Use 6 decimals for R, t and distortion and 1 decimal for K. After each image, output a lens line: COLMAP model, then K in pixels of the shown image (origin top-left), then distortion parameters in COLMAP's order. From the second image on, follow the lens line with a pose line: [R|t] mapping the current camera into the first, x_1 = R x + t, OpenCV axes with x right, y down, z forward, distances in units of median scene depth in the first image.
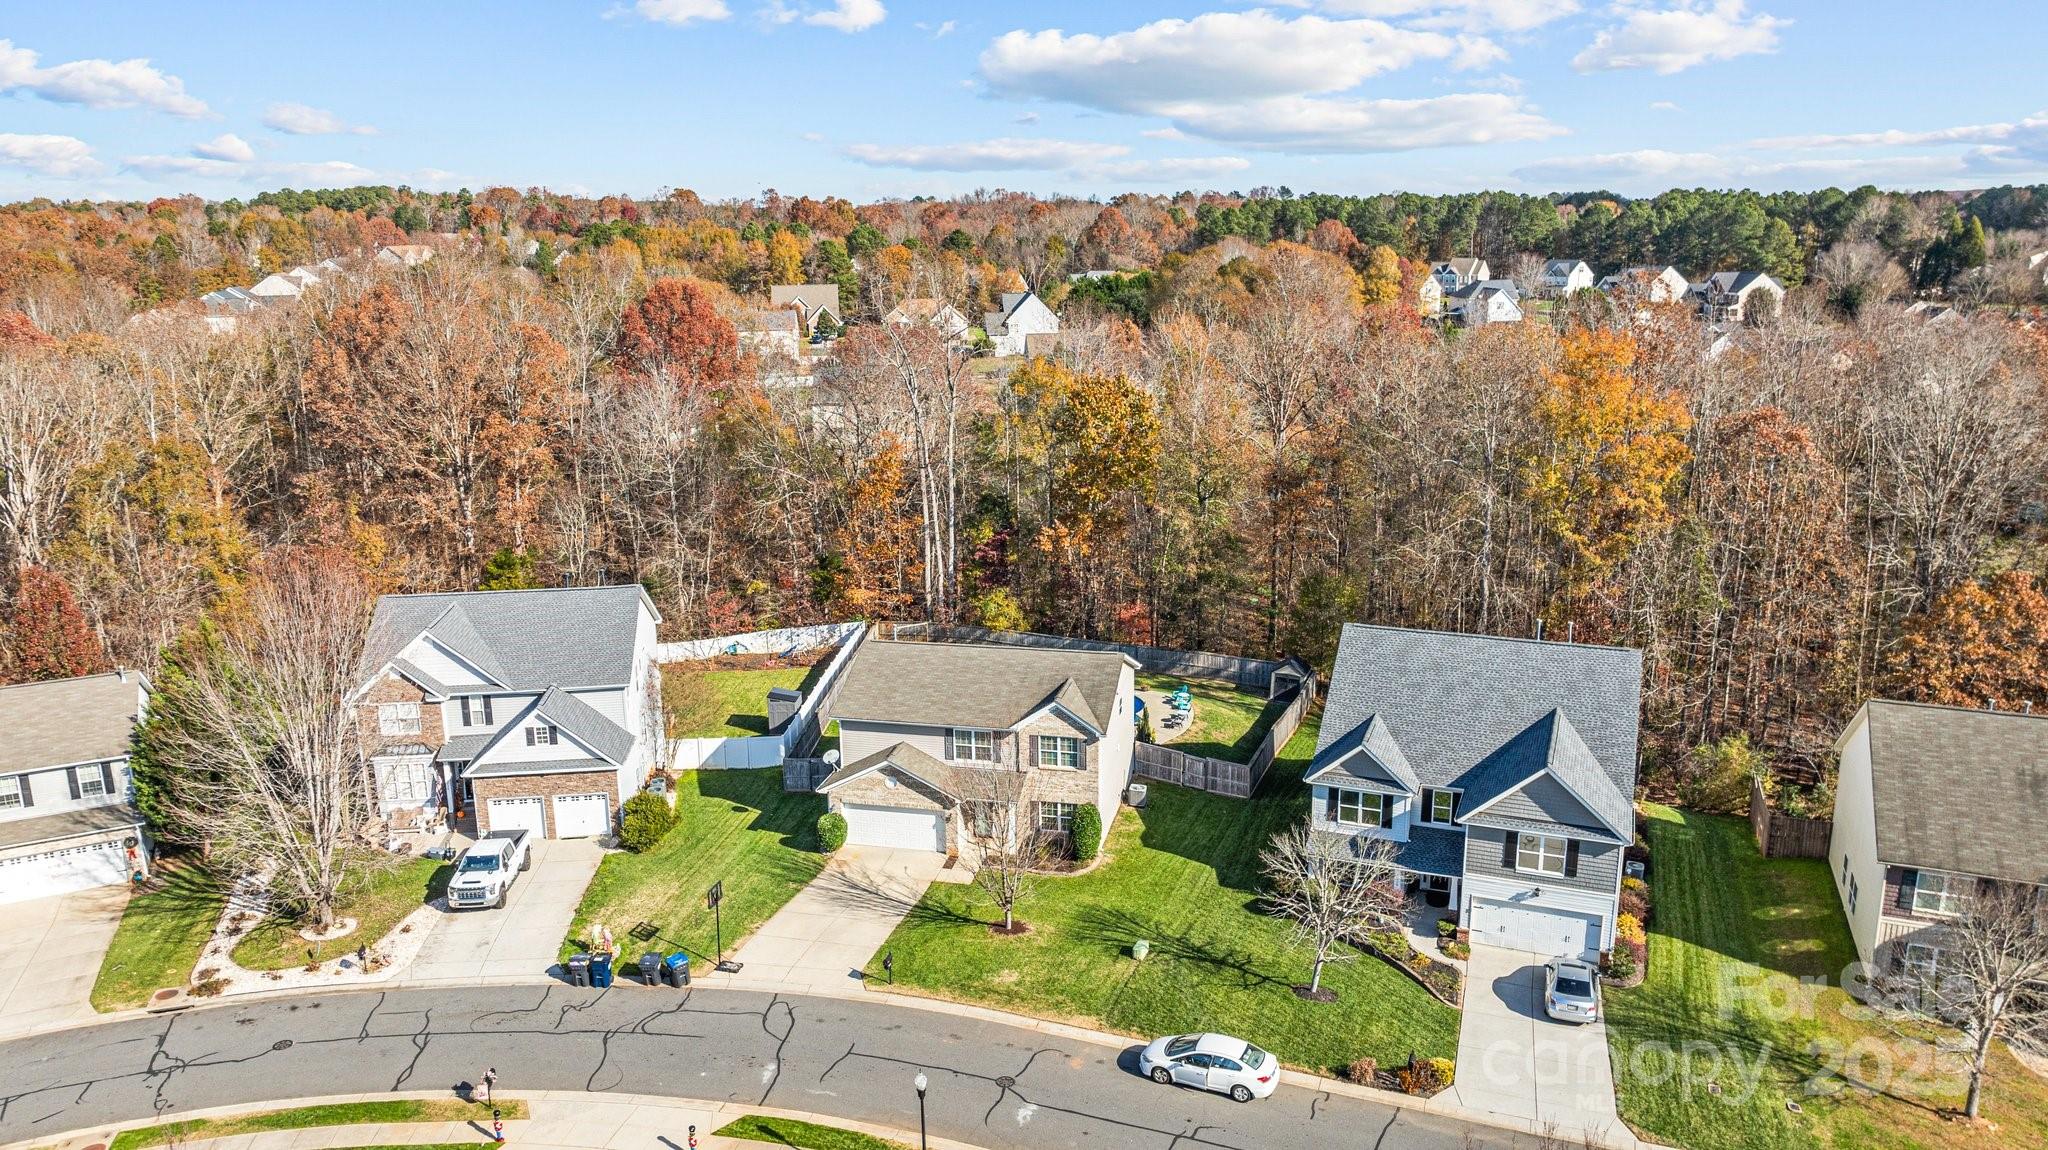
lens RADIAL K [[1452.3, 0, 1024.0], [0, 1452.3, 575.0], [0, 0, 1]] dist [-0.040562, 0.042924]
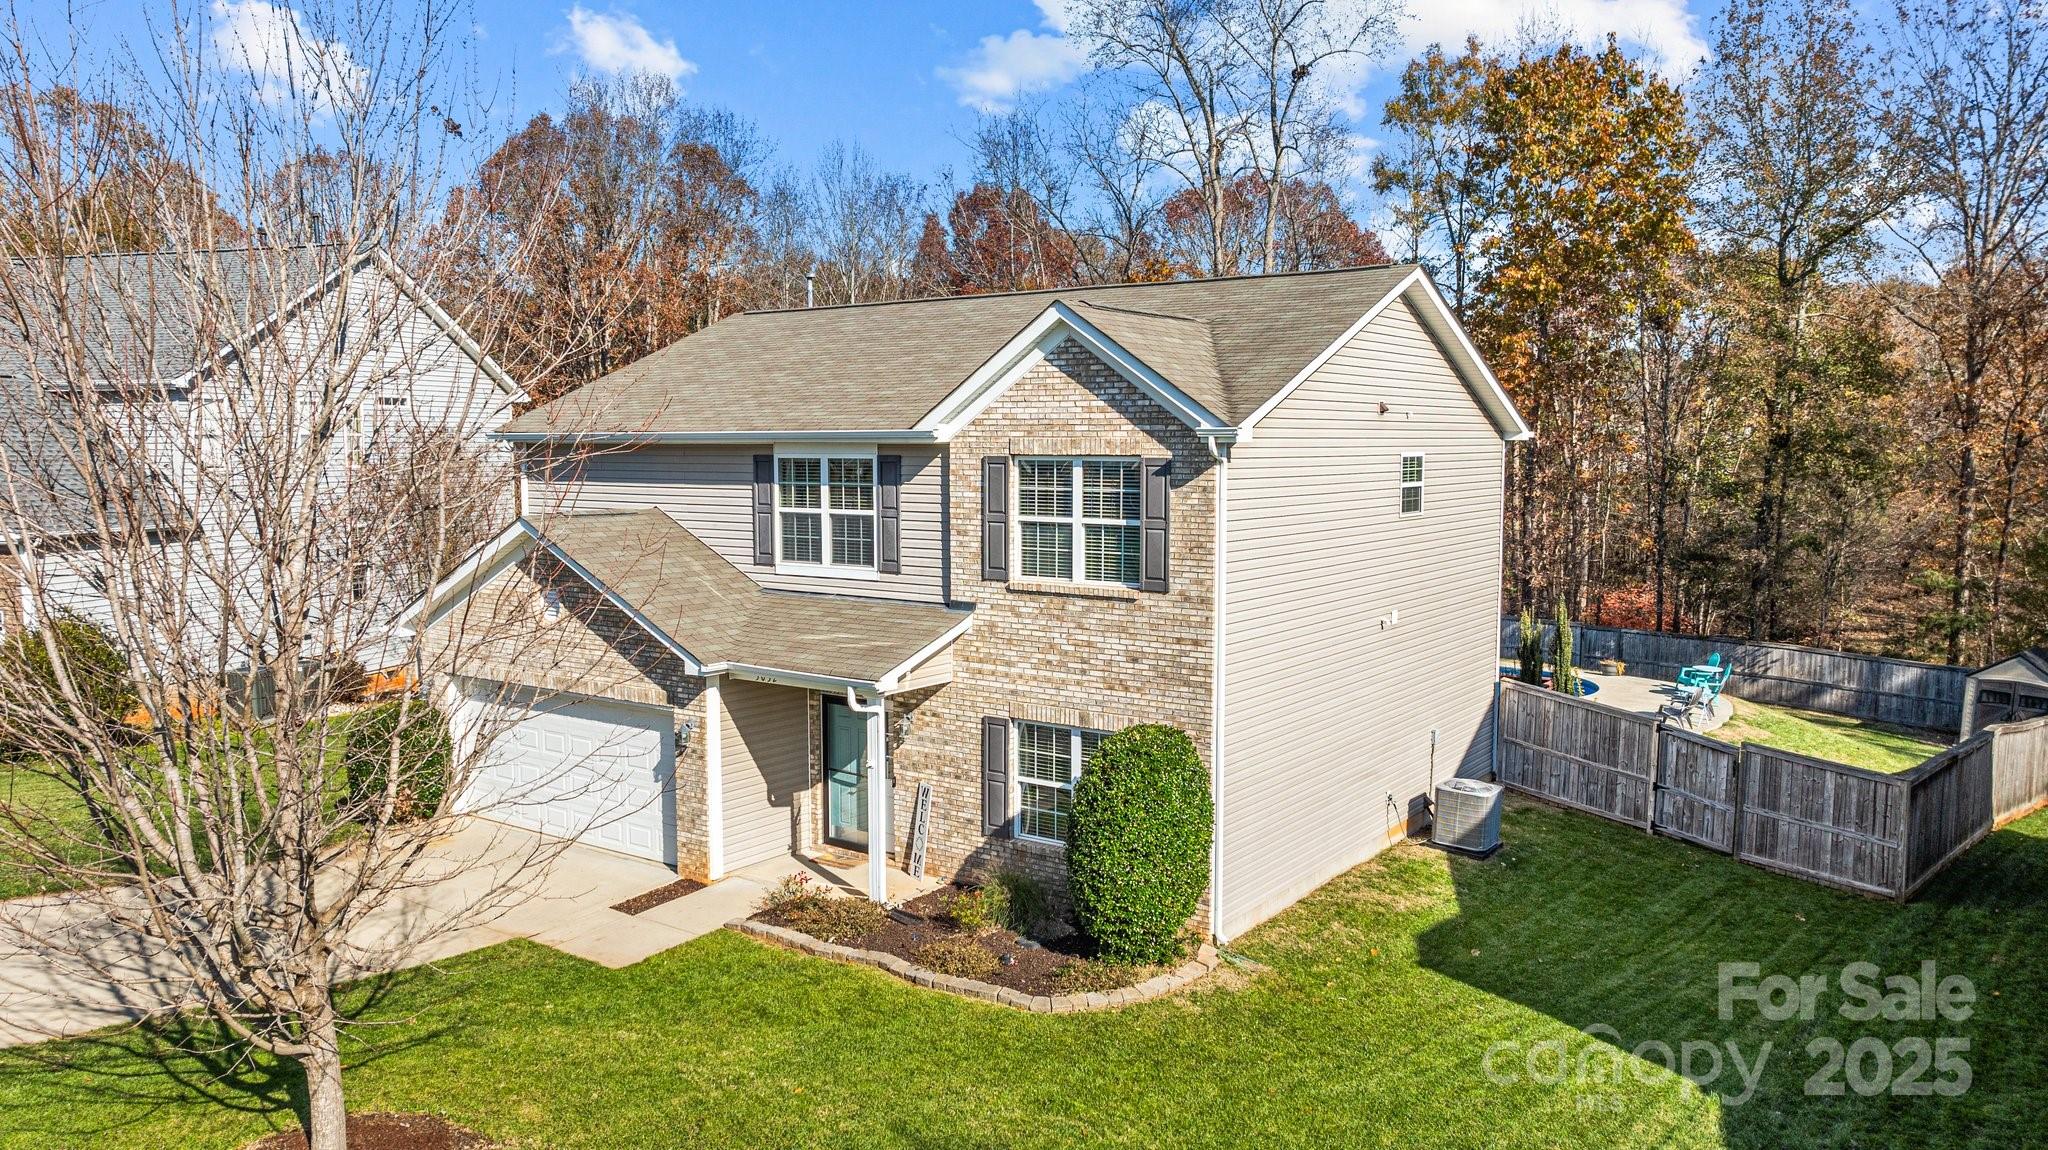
lens RADIAL K [[1452.3, 0, 1024.0], [0, 1452.3, 575.0], [0, 0, 1]] dist [-0.040562, 0.042924]
pose [[0.923835, 0.046678, -0.379933, 0.112813], [-0.102805, 0.986328, -0.128798, 0.163322], [0.368727, 0.158047, 0.916003, 0.750784]]
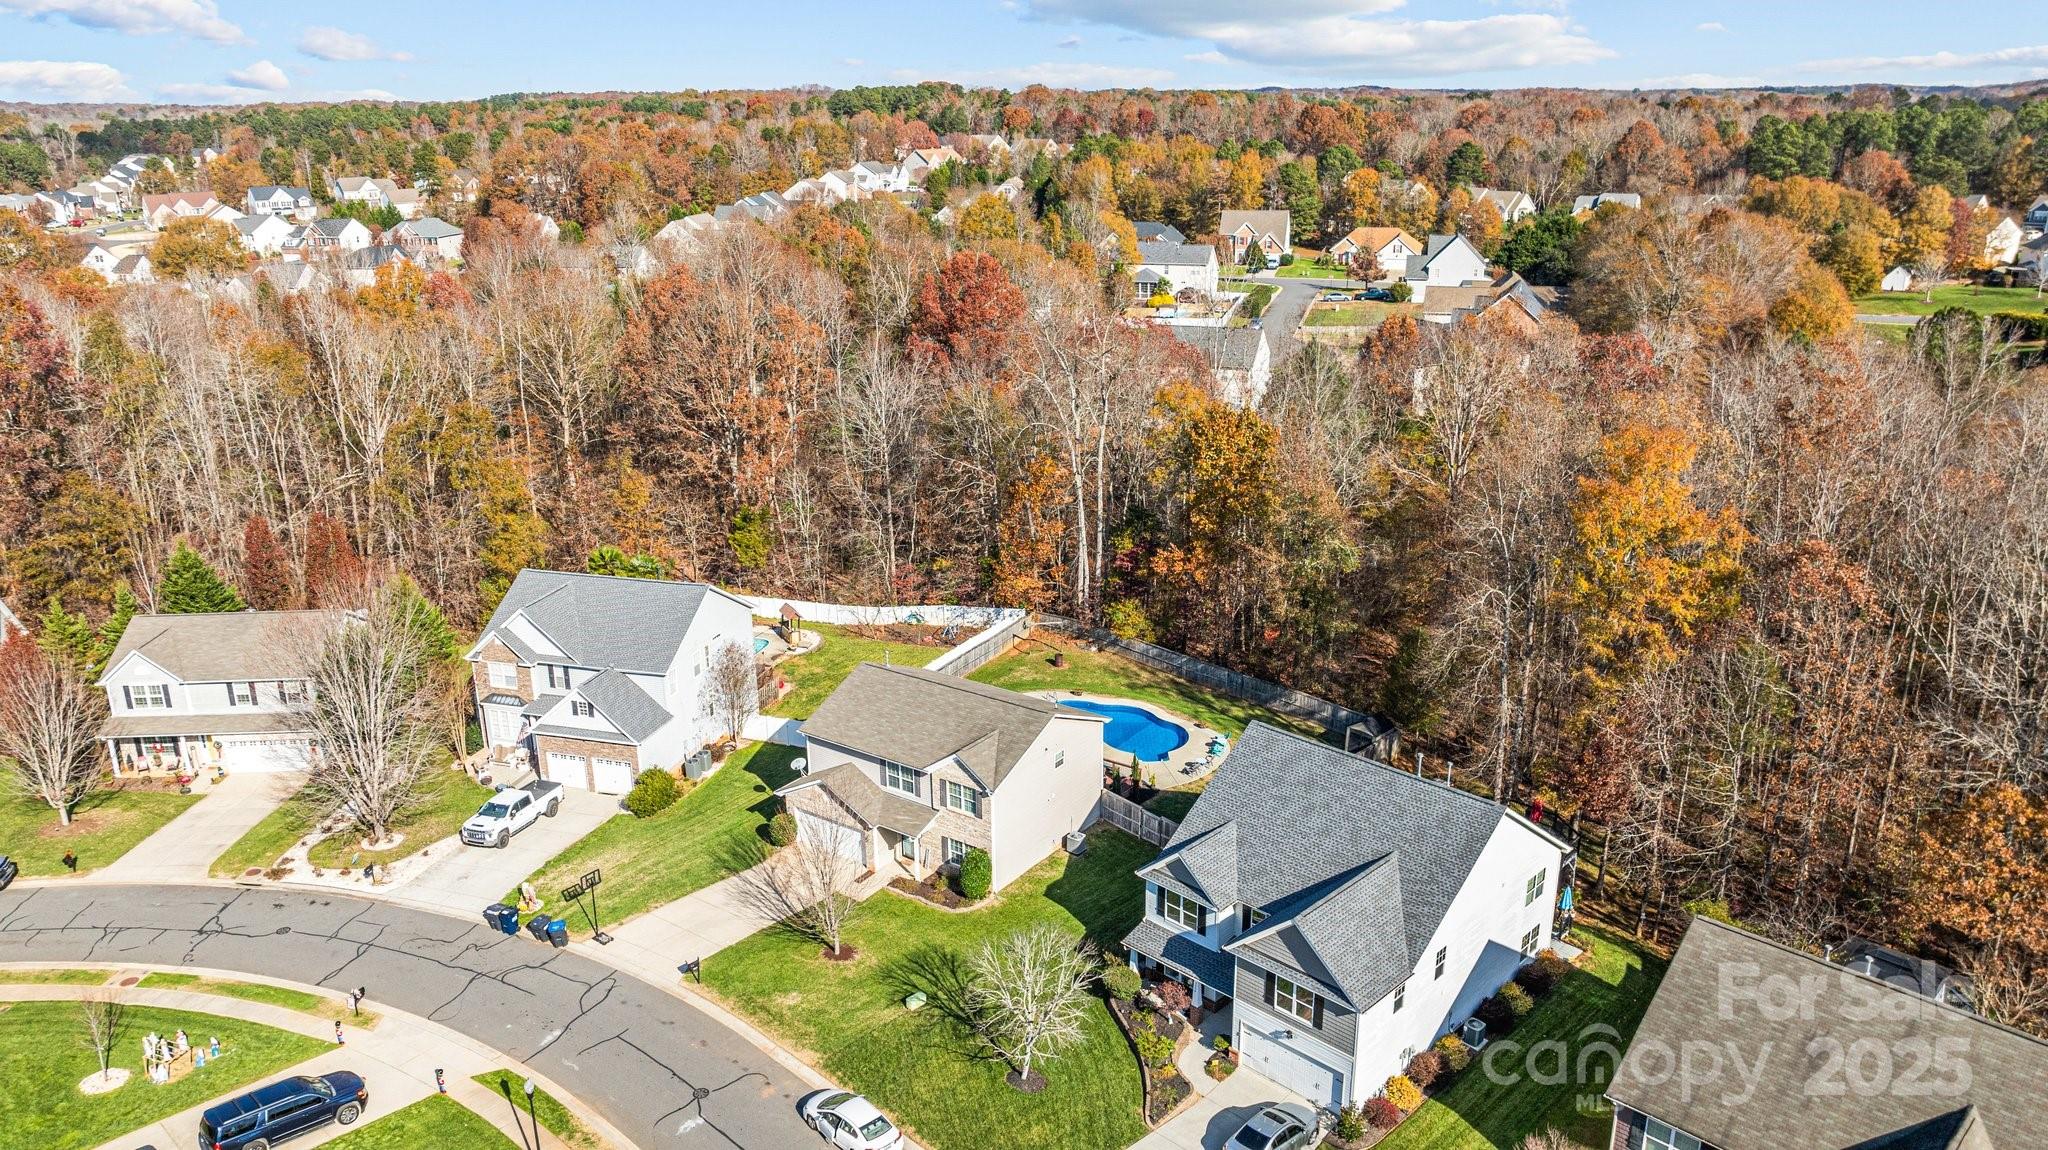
lens RADIAL K [[1452.3, 0, 1024.0], [0, 1452.3, 575.0], [0, 0, 1]] dist [-0.040562, 0.042924]
pose [[0.924260, 0.123405, -0.361268, 0.436794], [-0.094617, 0.990836, 0.096392, -0.153479], [0.369853, -0.054909, 0.927466, 0.009040]]
